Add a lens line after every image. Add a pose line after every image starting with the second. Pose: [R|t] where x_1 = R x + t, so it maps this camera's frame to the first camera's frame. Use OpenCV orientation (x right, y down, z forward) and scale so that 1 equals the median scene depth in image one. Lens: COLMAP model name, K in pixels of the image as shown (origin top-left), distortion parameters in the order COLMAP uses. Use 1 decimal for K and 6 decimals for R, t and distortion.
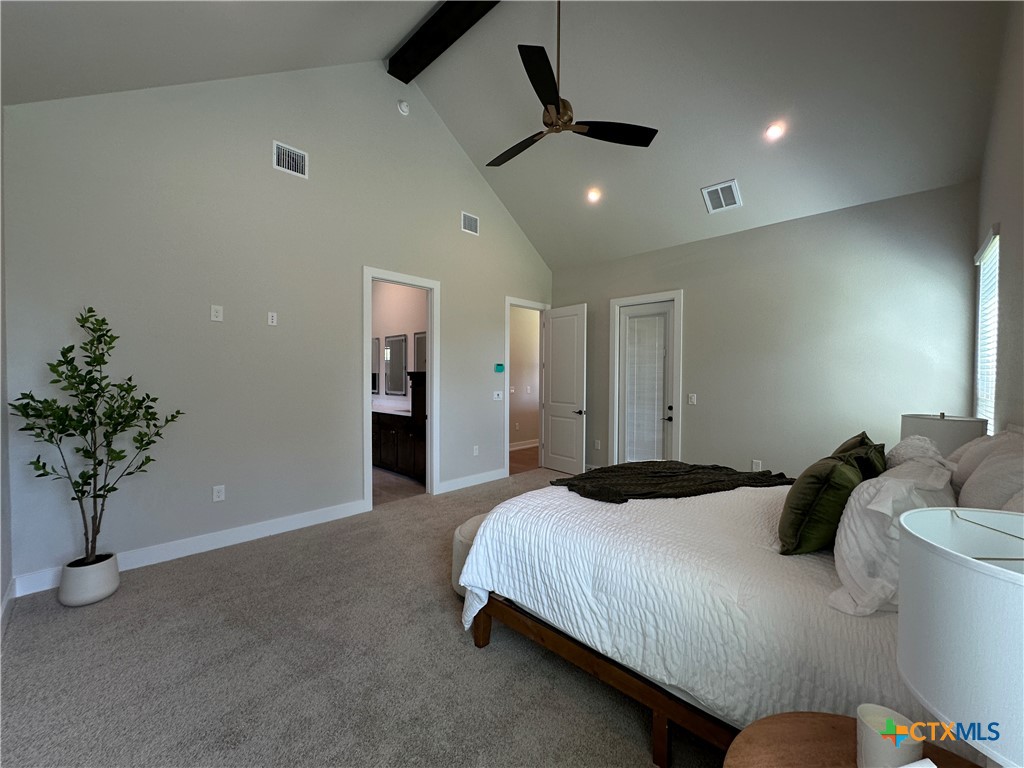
lens RADIAL K [[408.8, 0, 511.2], [0, 408.8, 384.1], [0, 0, 1]] dist [-0.003099, 0.000779]
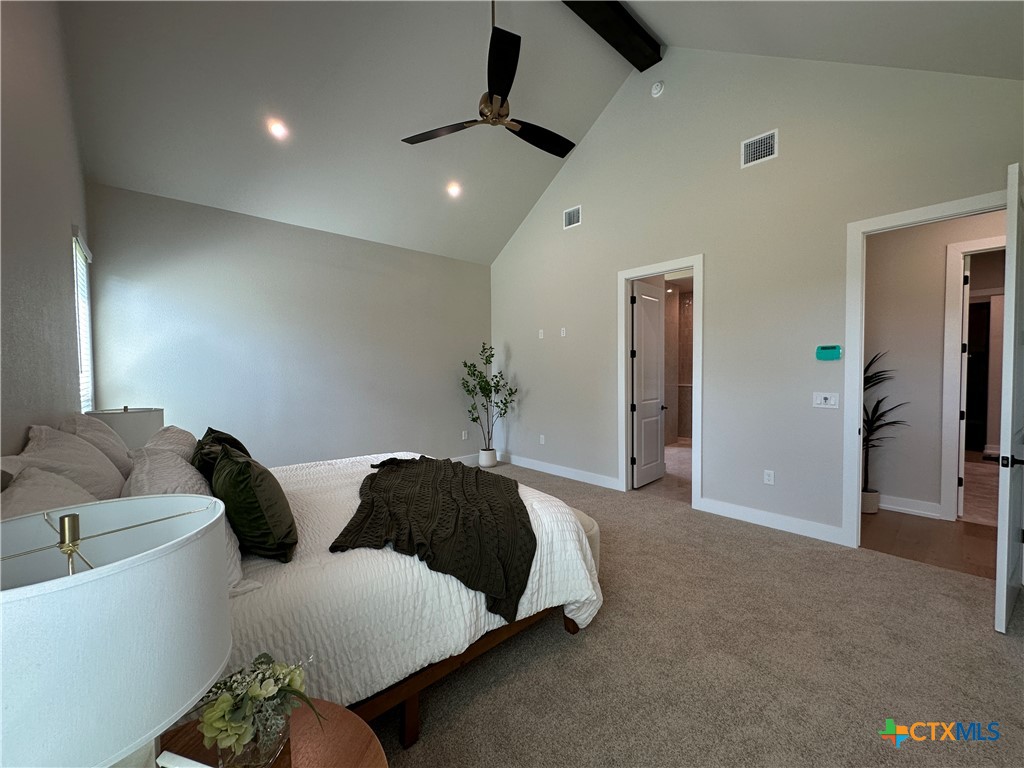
lens RADIAL K [[408.8, 0, 511.2], [0, 408.8, 384.1], [0, 0, 1]] dist [-0.003099, 0.000779]
pose [[-0.059681, 0.031696, -0.997714, 0.640839], [-0.008897, 0.999439, 0.032283, -0.011004], [0.998178, 0.010803, -0.059366, 0.634271]]
